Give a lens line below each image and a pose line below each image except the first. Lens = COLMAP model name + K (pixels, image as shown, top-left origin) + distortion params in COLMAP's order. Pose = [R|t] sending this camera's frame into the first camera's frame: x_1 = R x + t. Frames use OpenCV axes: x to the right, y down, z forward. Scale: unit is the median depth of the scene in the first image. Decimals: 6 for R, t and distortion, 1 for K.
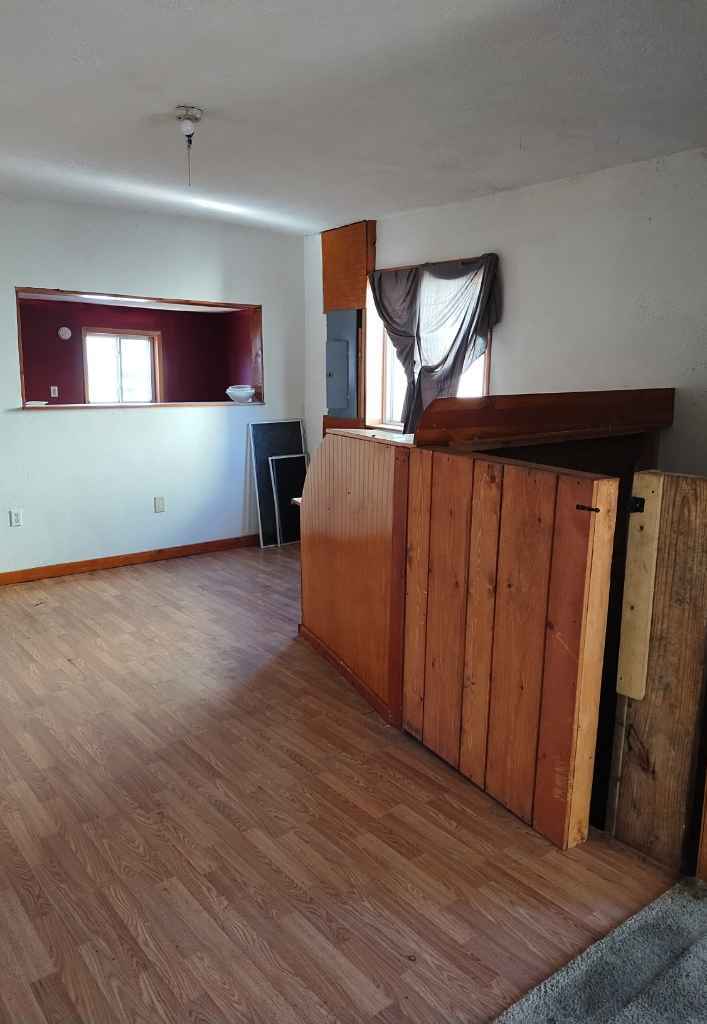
lens RADIAL K [[767.2, 0, 353.5], [0, 767.2, 512.0], [0, 0, 1]] dist [0.029509, -0.003391]
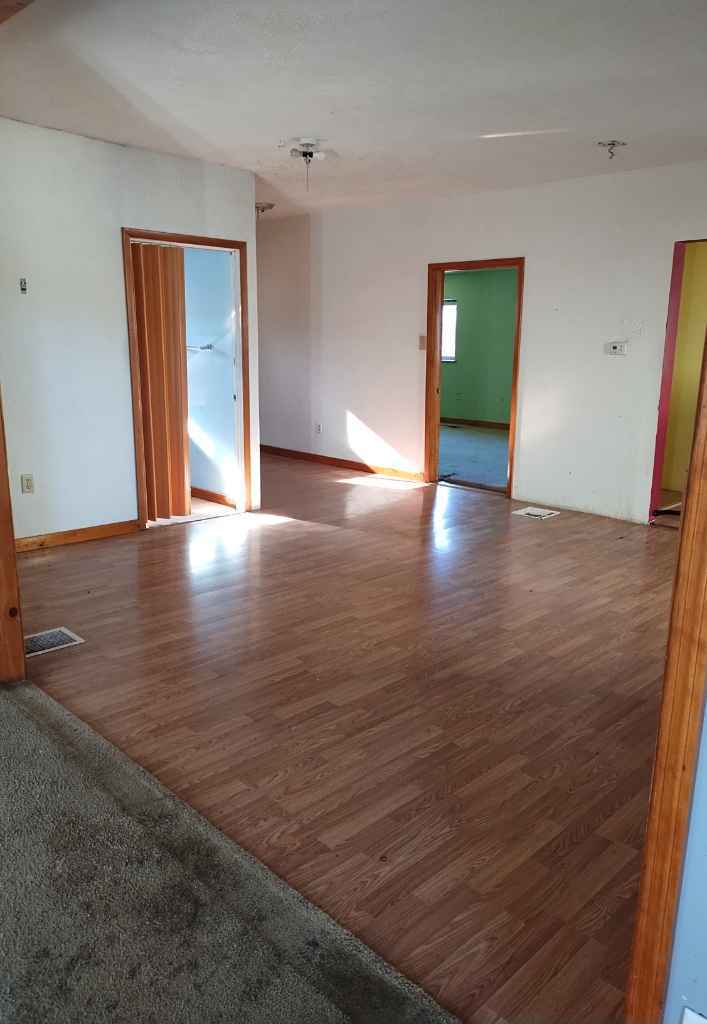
lens RADIAL K [[767.2, 0, 353.5], [0, 767.2, 512.0], [0, 0, 1]] dist [0.029509, -0.003391]
pose [[0.119391, 0.220619, -0.968025, 0.953066], [-0.198660, 0.960590, 0.194423, -0.074859], [0.972769, 0.169096, 0.158514, 0.685497]]
